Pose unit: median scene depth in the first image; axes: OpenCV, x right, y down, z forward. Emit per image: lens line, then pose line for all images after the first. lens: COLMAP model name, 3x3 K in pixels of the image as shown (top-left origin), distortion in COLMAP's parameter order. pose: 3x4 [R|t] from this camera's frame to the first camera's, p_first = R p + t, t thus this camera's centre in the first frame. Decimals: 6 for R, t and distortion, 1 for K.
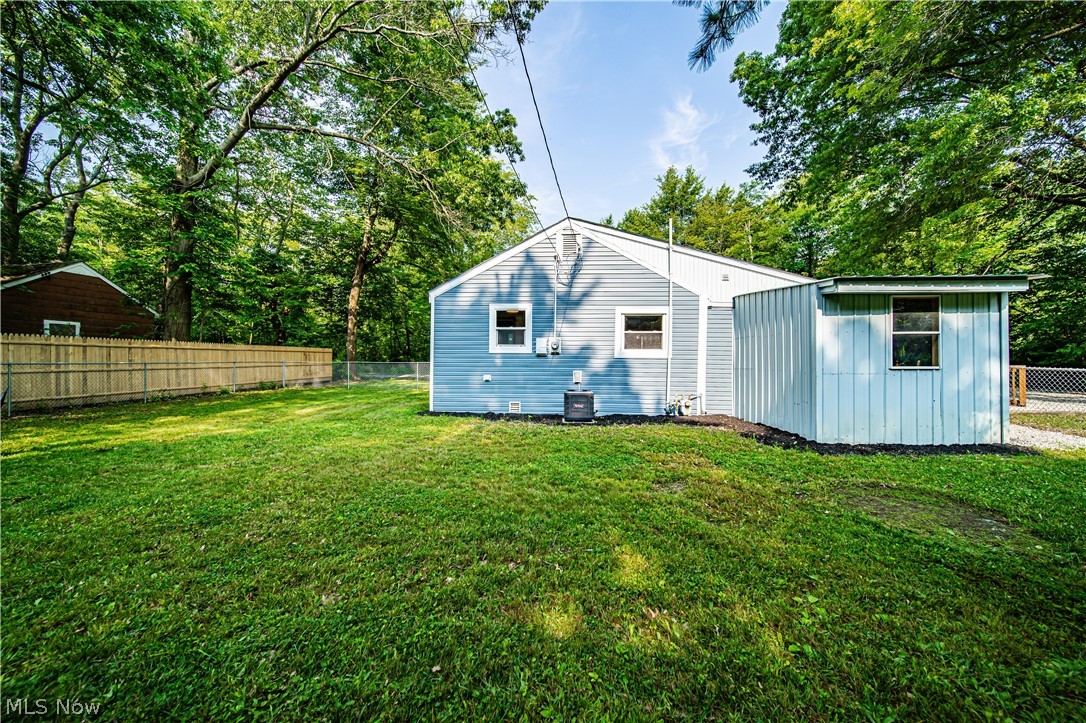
lens RADIAL K [[383.0, 0, 543.8], [0, 383.0, 359.5], [0, 0, 1]] dist [-0.001100, -0.000271]
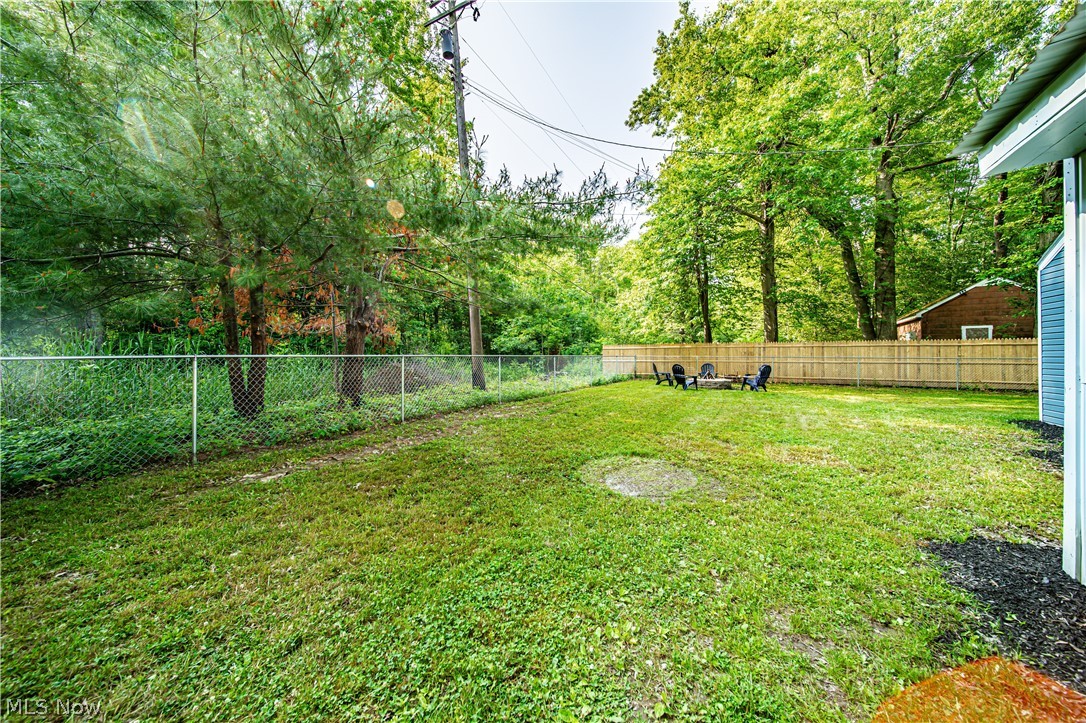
lens RADIAL K [[383.0, 0, 542.3], [0, 383.0, 358.0], [0, 0, 1]] dist [-0.001100, -0.000271]
pose [[-0.470485, -0.000342, -0.882408, 0.855530], [-0.002161, 0.999997, 0.000765, 0.013408], [0.882405, 0.002267, -0.470484, 0.486037]]
